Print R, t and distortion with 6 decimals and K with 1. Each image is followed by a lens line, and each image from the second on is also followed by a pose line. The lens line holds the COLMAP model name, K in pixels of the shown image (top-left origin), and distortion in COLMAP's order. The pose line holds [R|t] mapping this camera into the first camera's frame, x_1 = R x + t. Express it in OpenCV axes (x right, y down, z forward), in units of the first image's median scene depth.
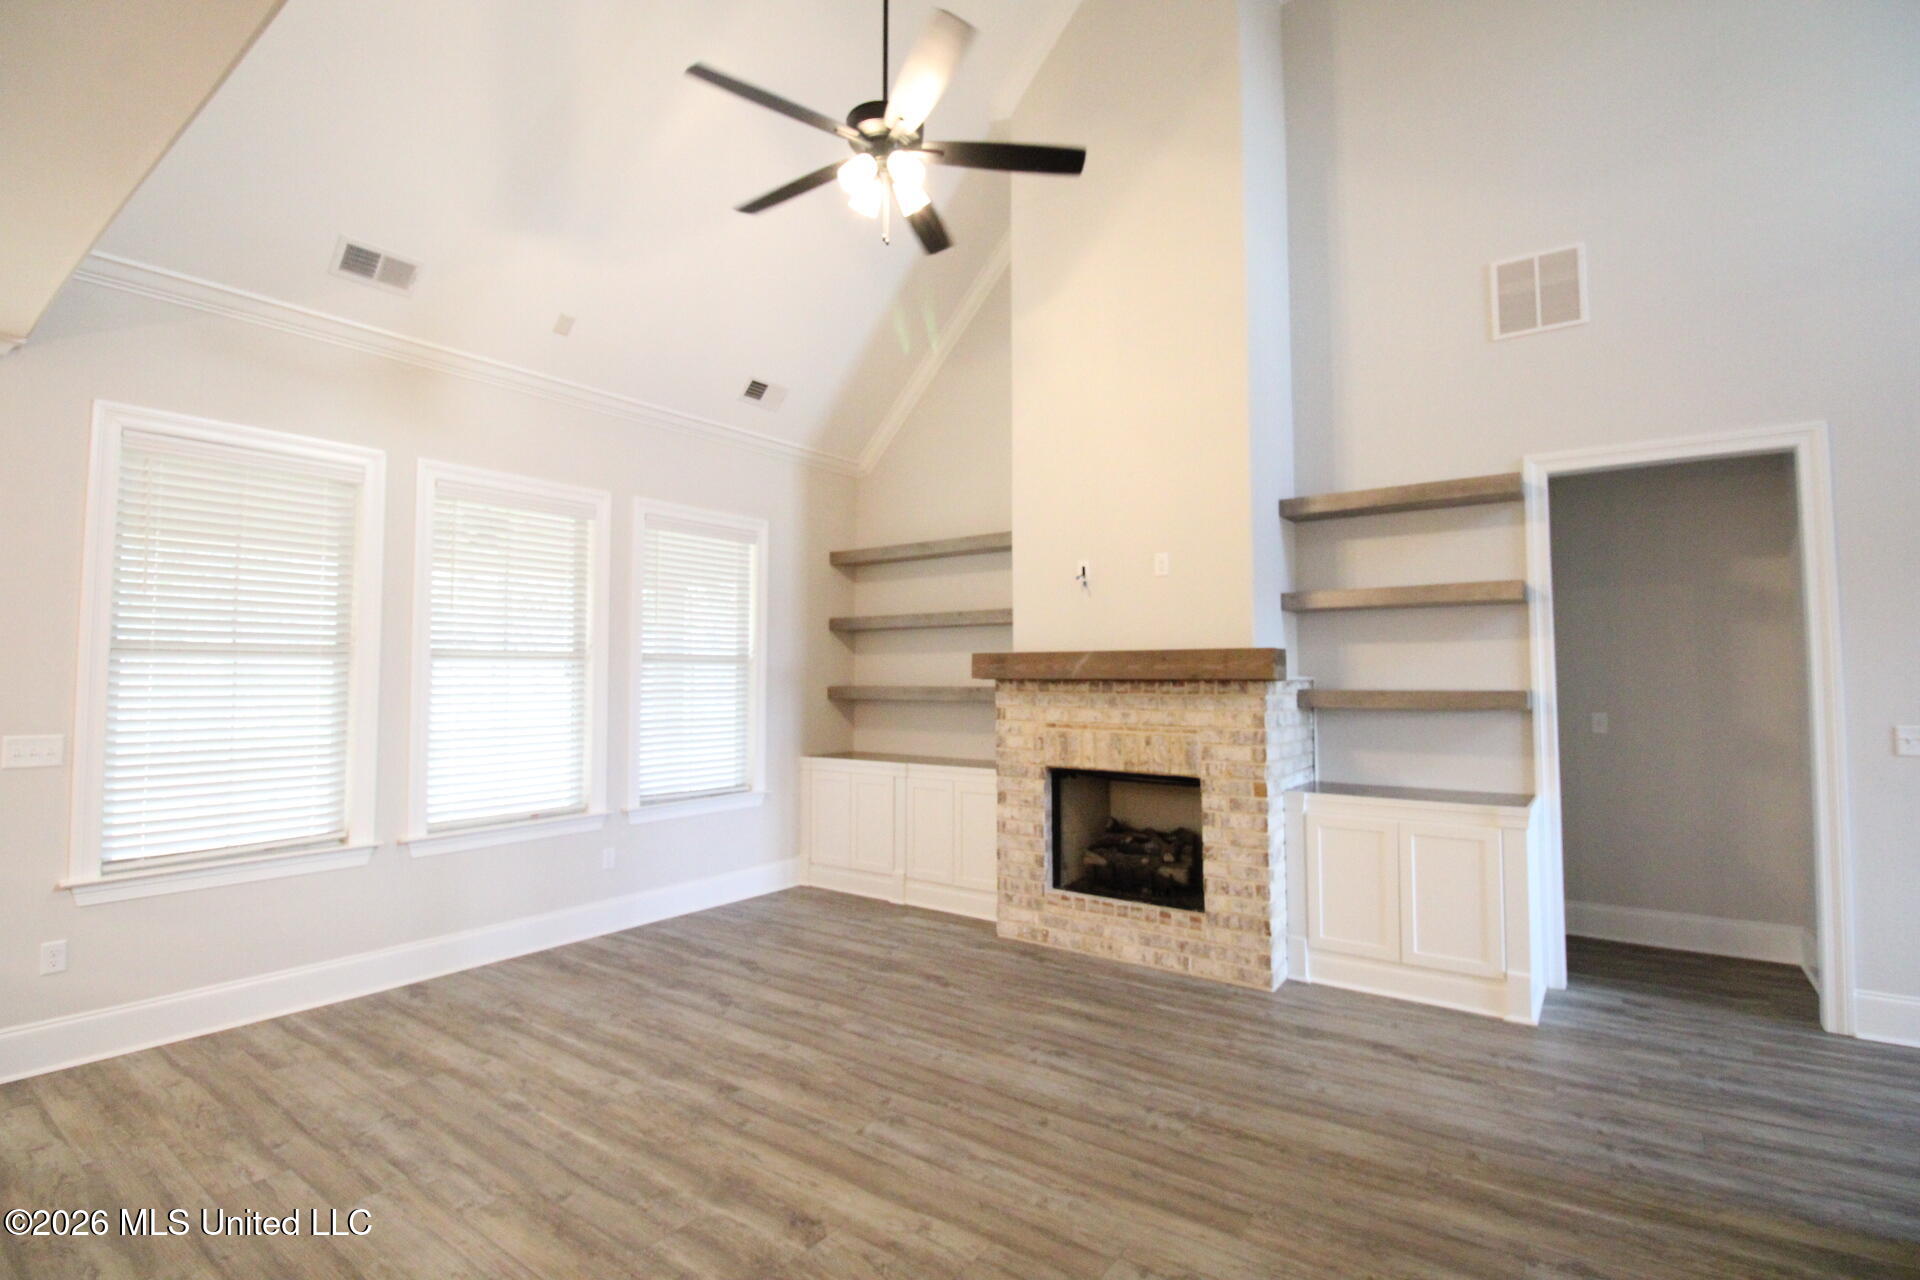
lens RADIAL K [[846.9, 0, 960.0], [0, 846.9, 640.0], [0, 0, 1]] dist [0.001688, -0.013848]
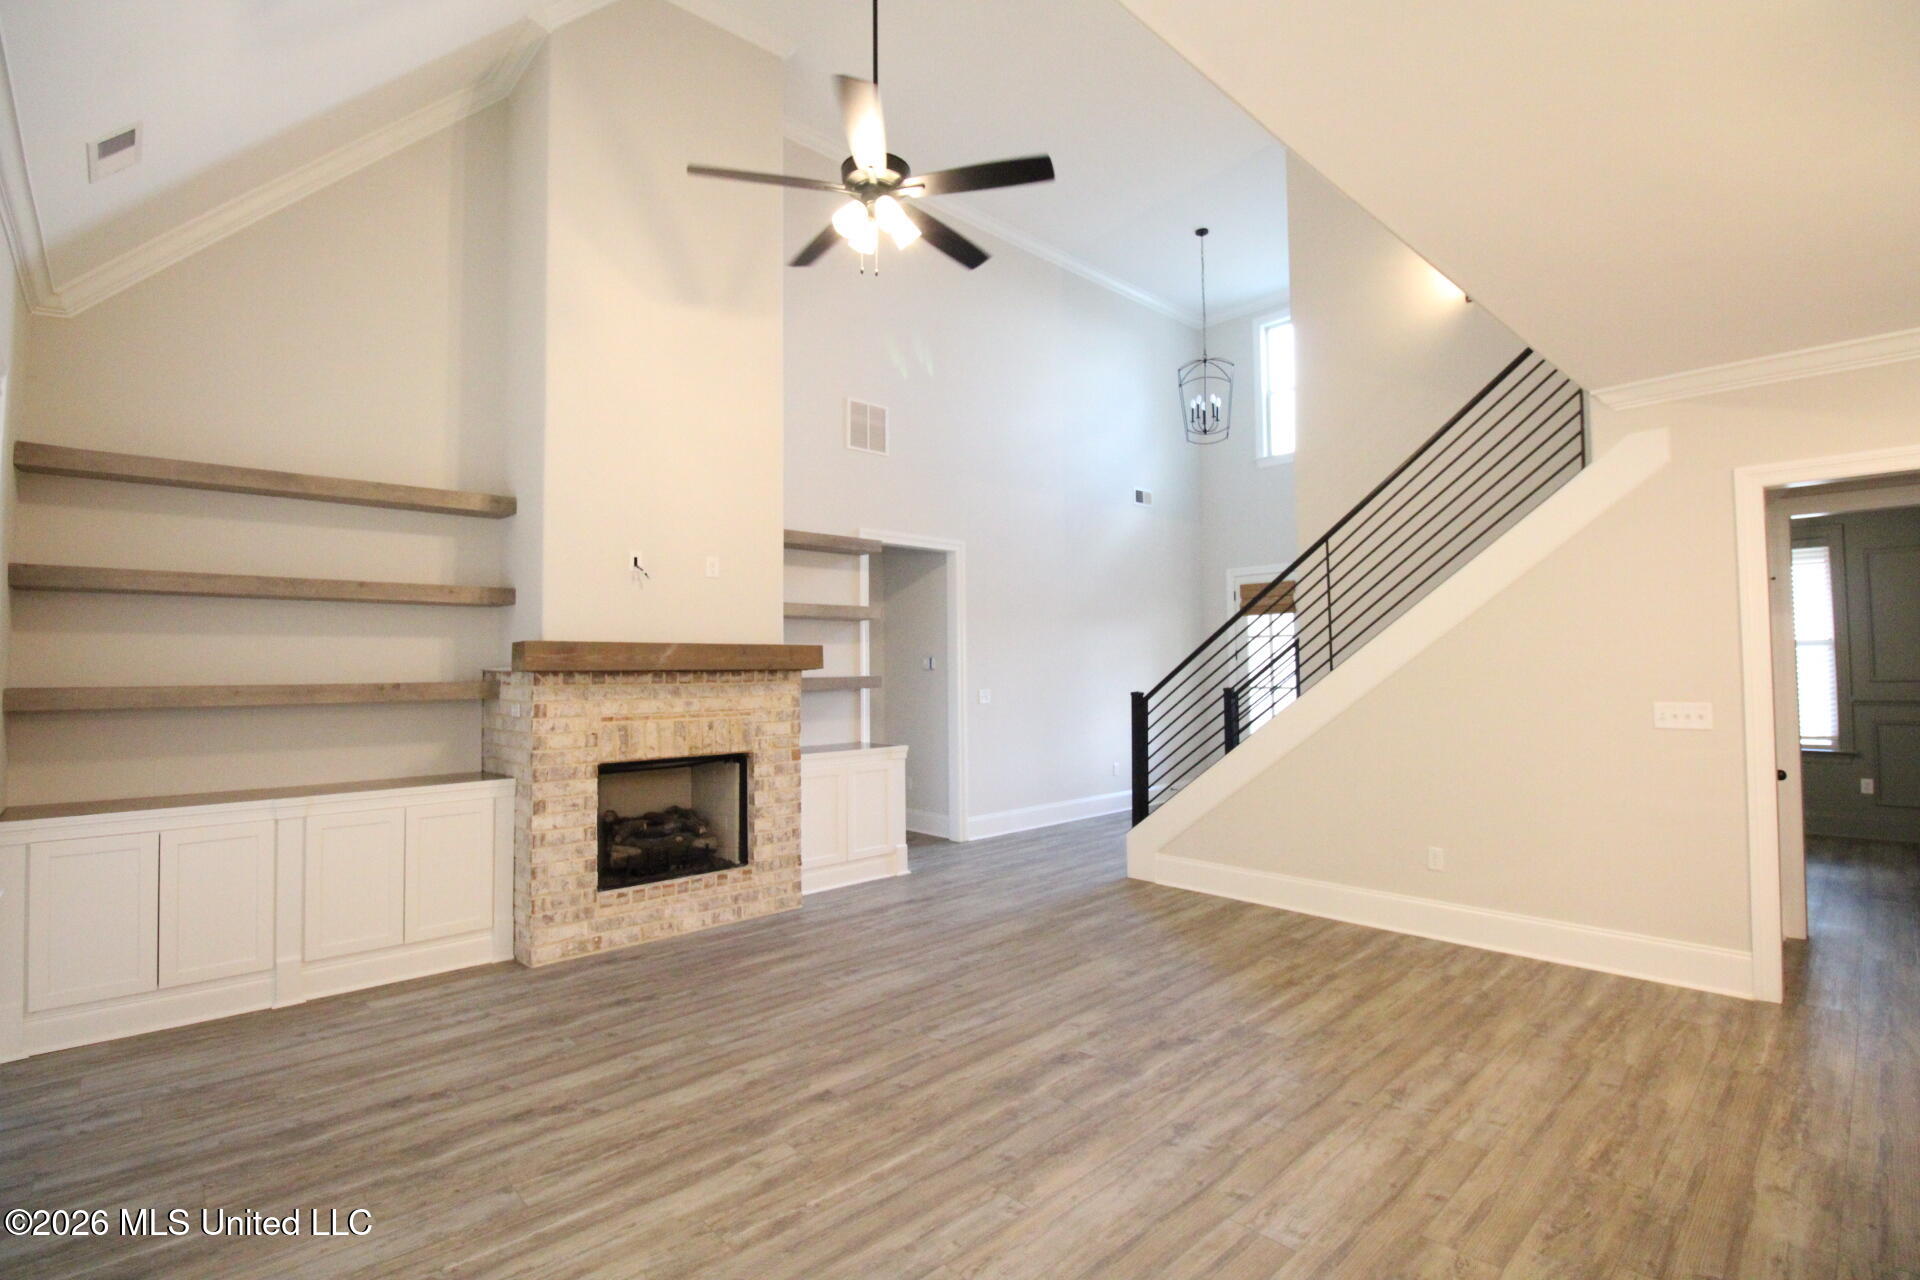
lens RADIAL K [[846.9, 0, 960.0], [0, 846.9, 640.0], [0, 0, 1]] dist [0.001688, -0.013848]
pose [[0.227811, 0.032126, 0.973175, -0.816812], [-0.033985, 0.999109, -0.025027, 0.024720], [-0.973112, -0.027372, 0.228700, 0.445919]]
